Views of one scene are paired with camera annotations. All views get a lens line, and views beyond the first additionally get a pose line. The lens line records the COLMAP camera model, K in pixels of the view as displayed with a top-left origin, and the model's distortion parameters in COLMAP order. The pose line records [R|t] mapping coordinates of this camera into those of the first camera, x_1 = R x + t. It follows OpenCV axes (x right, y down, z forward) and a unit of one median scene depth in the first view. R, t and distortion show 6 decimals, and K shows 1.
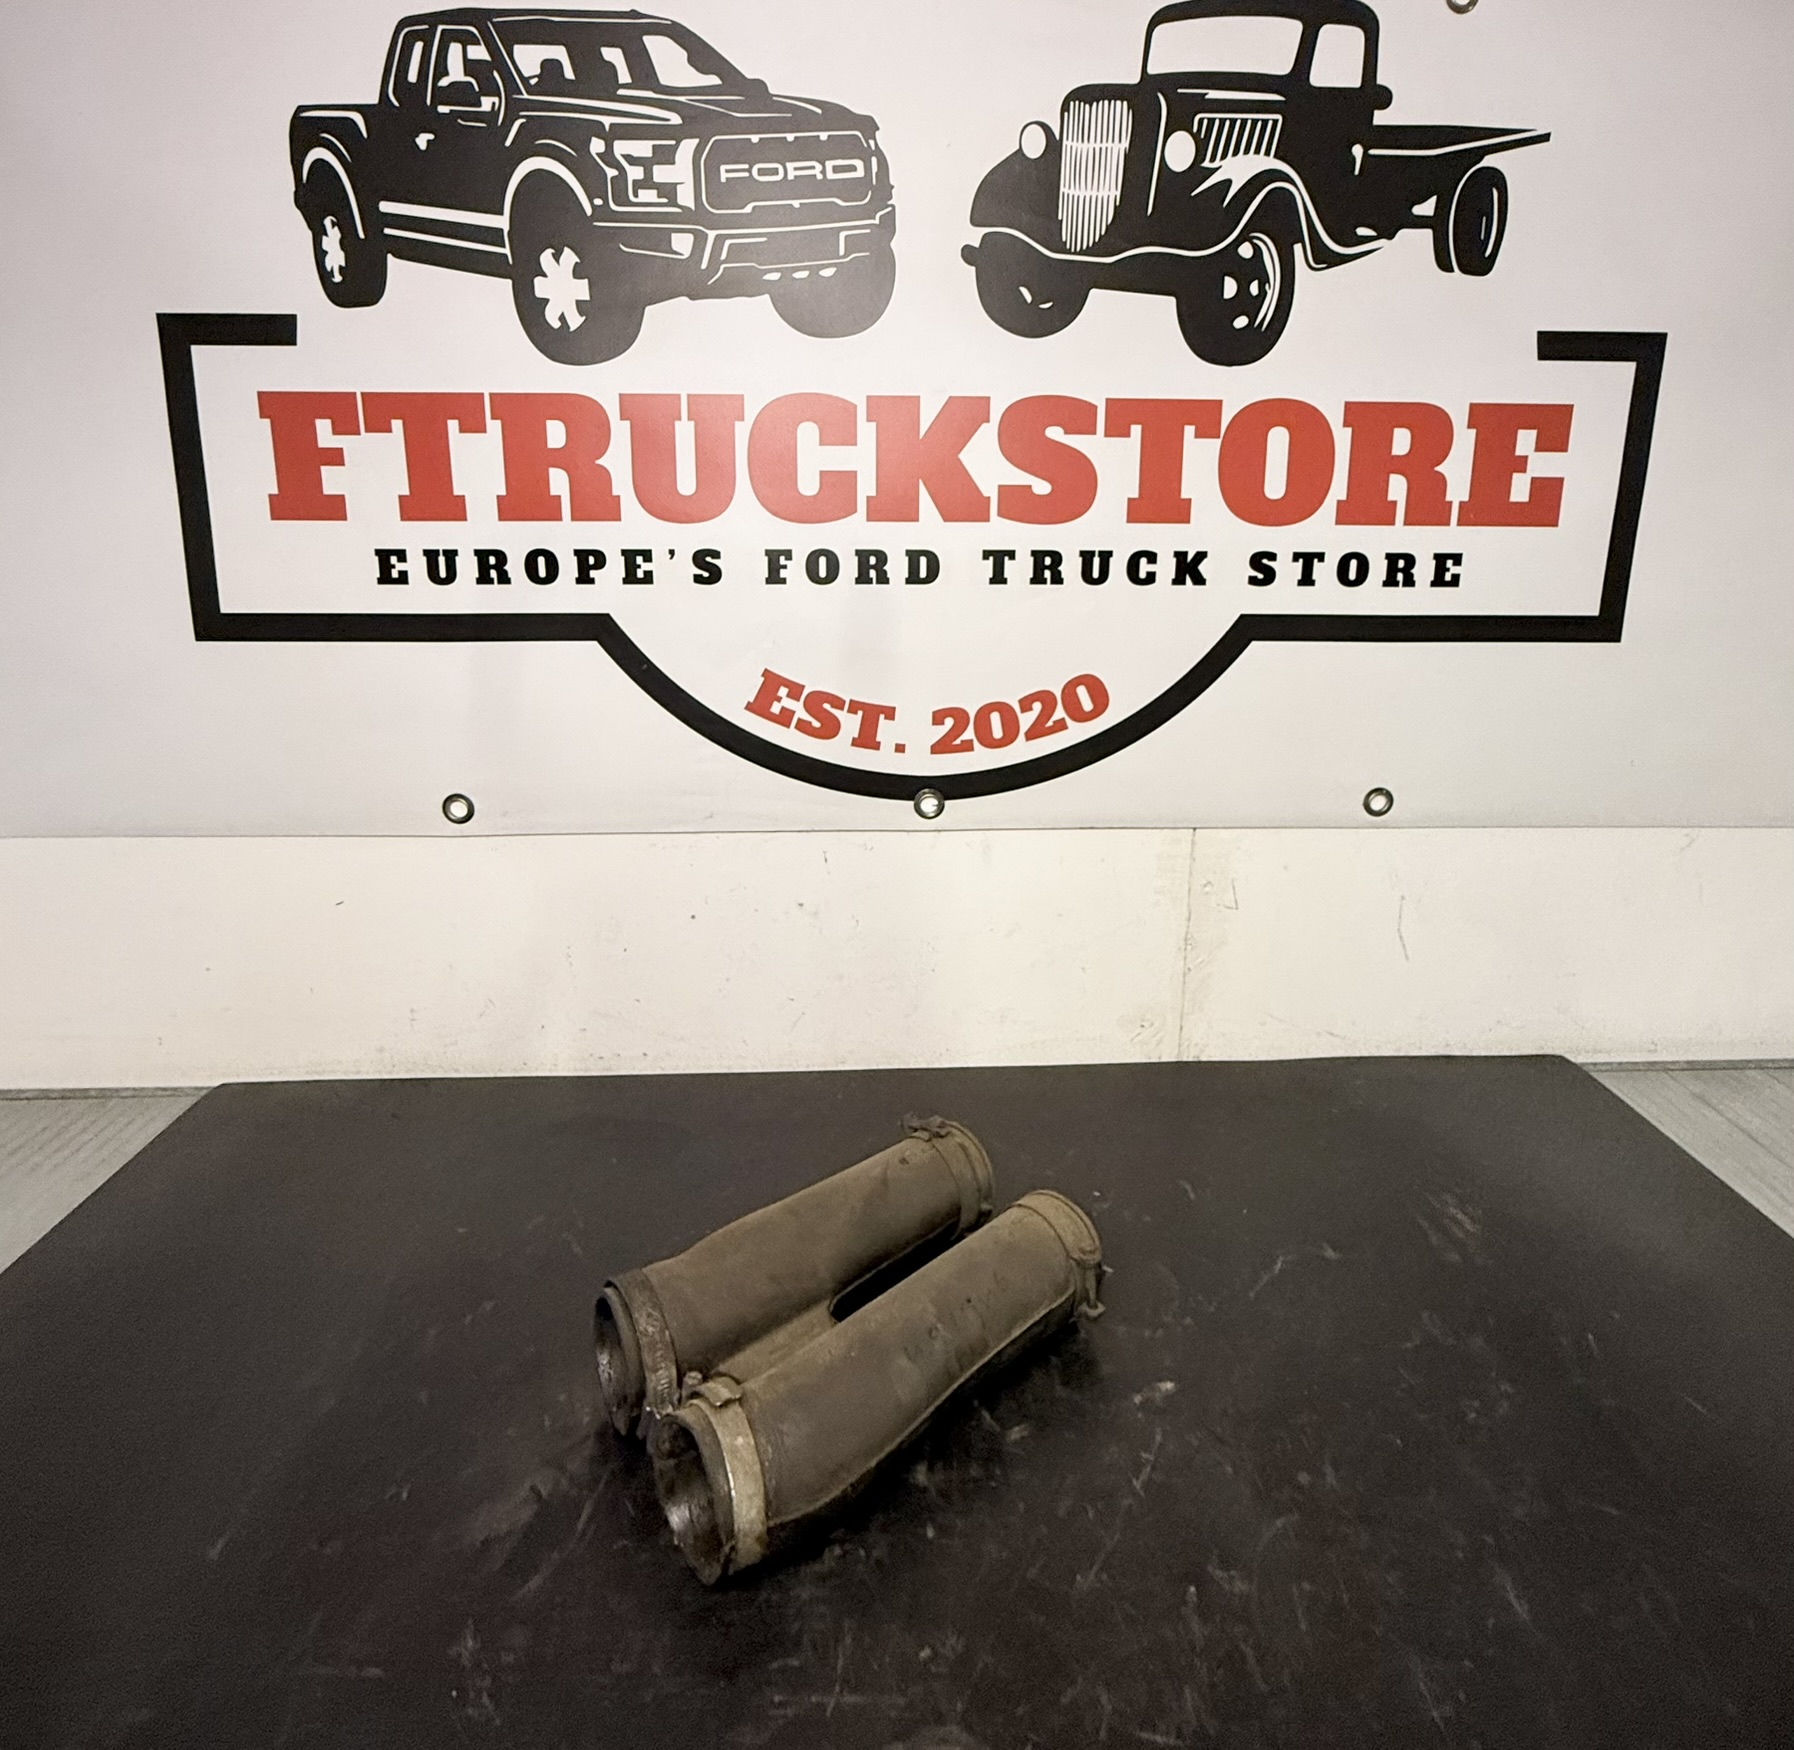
lens RADIAL K [[845.8, 0, 912.8], [0, 845.8, 713.2], [0, 0, 1]] dist [-0.003261, 0.002147]
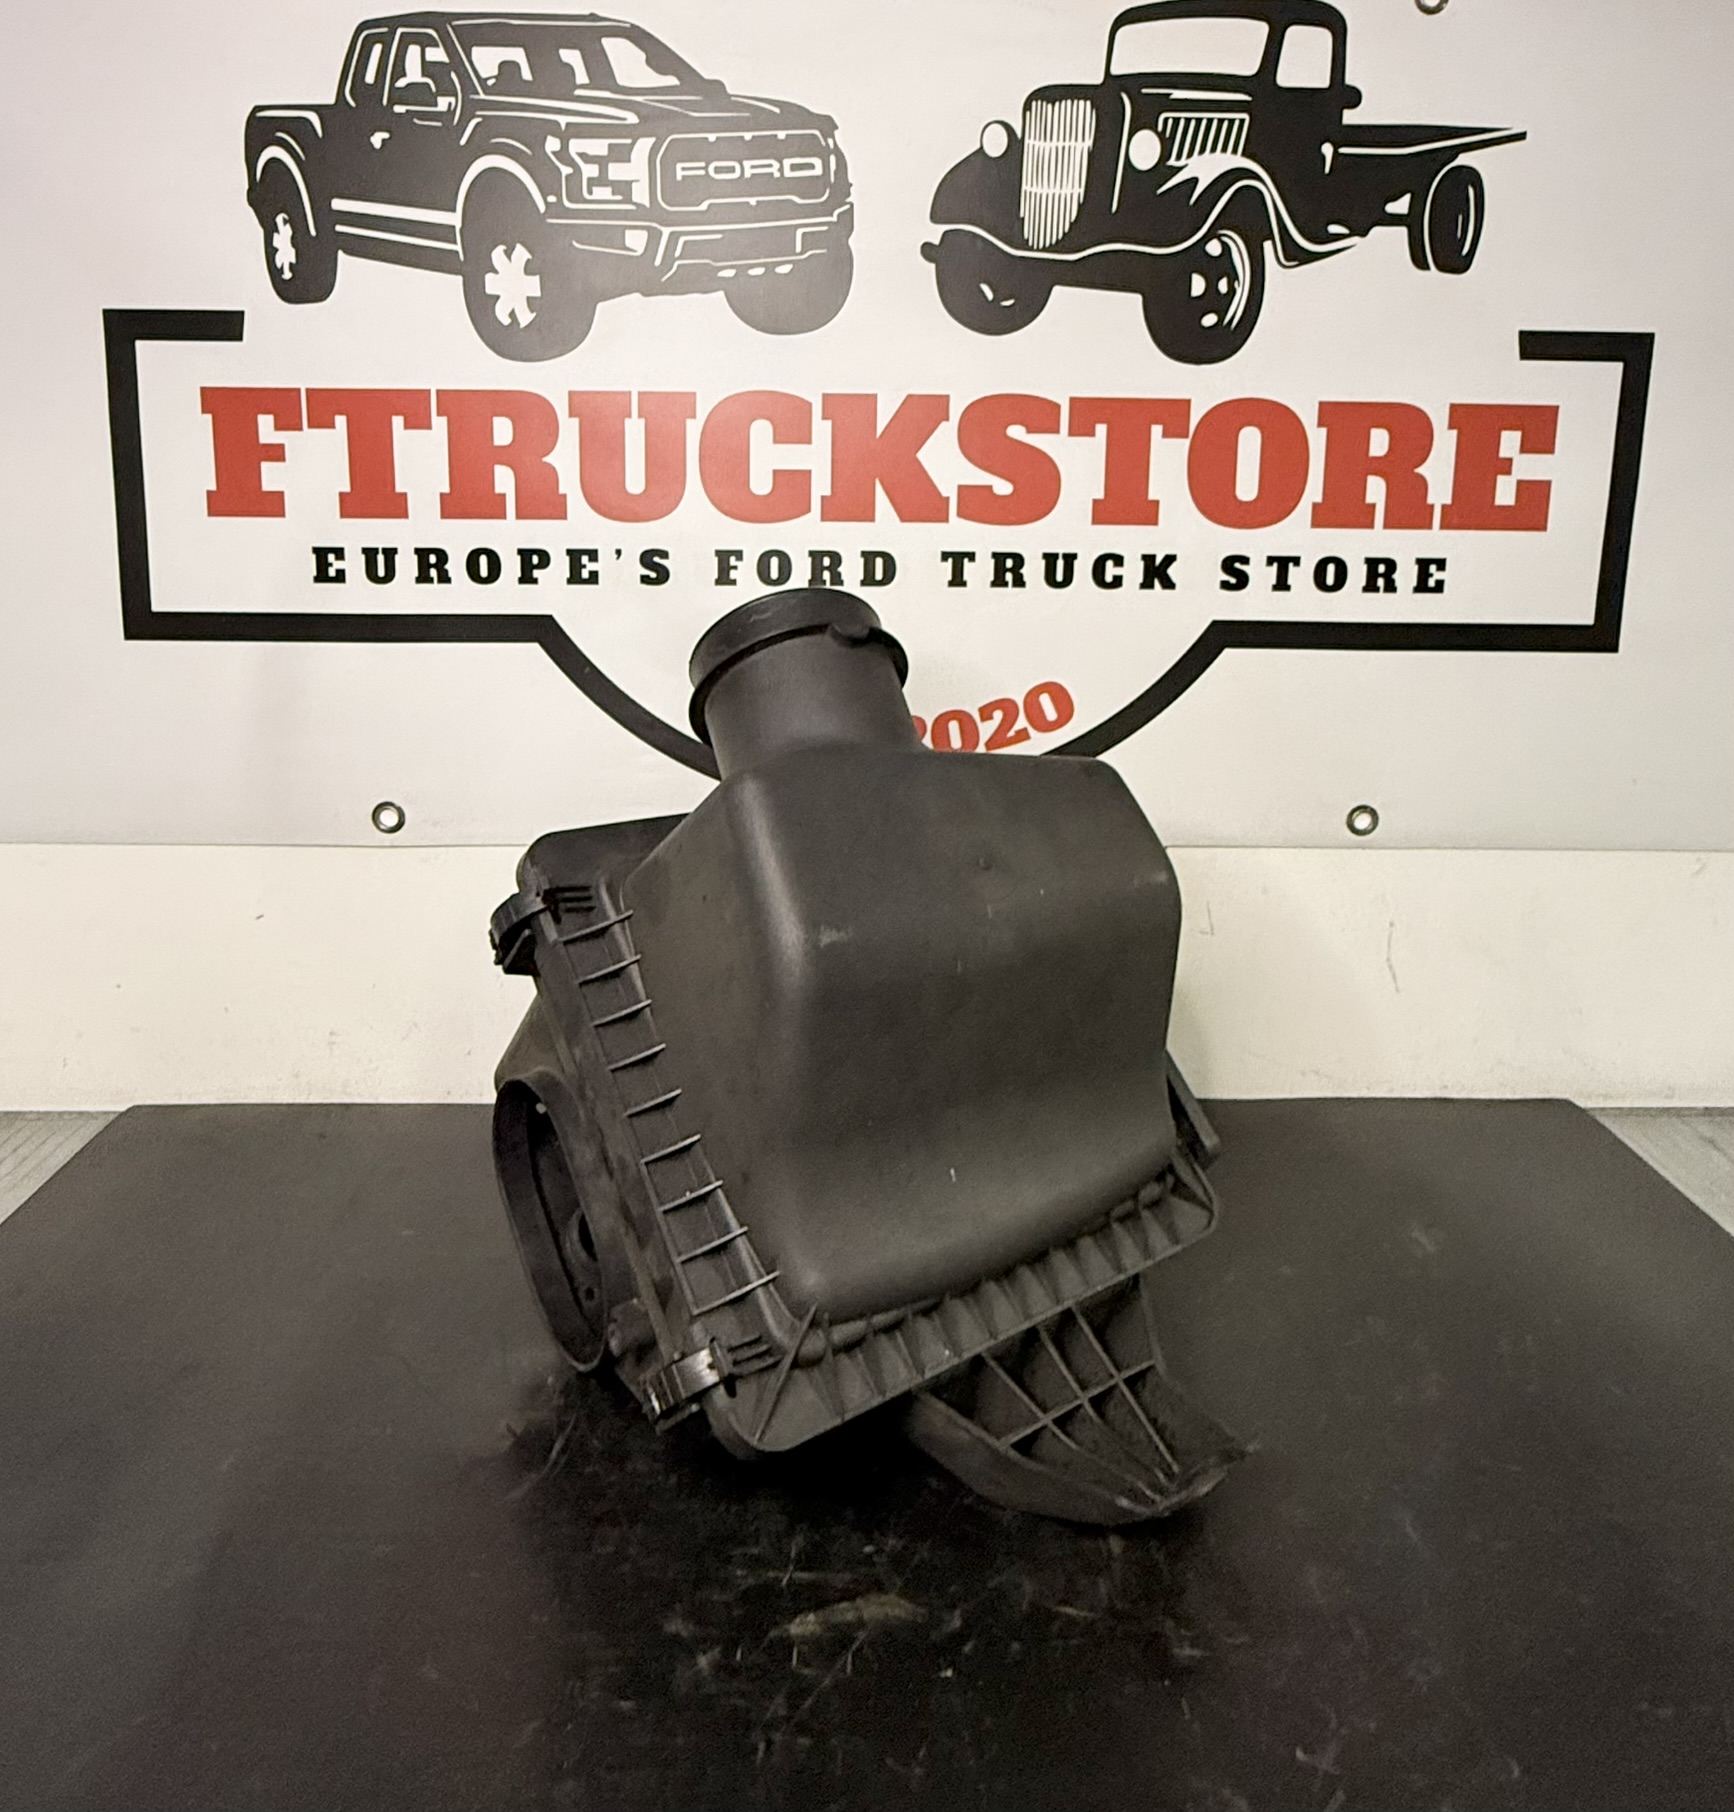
lens RADIAL K [[1089.2, 0, 856.5], [0, 1089.2, 713.1], [0, 0, 1]] dist [-0.002869, 0.001602]
pose [[0.999907, 0.008802, -0.010449, 0.001057], [-0.008885, 0.999929, -0.007999, 0.000831], [0.010378, 0.008091, 0.999913, -0.247275]]
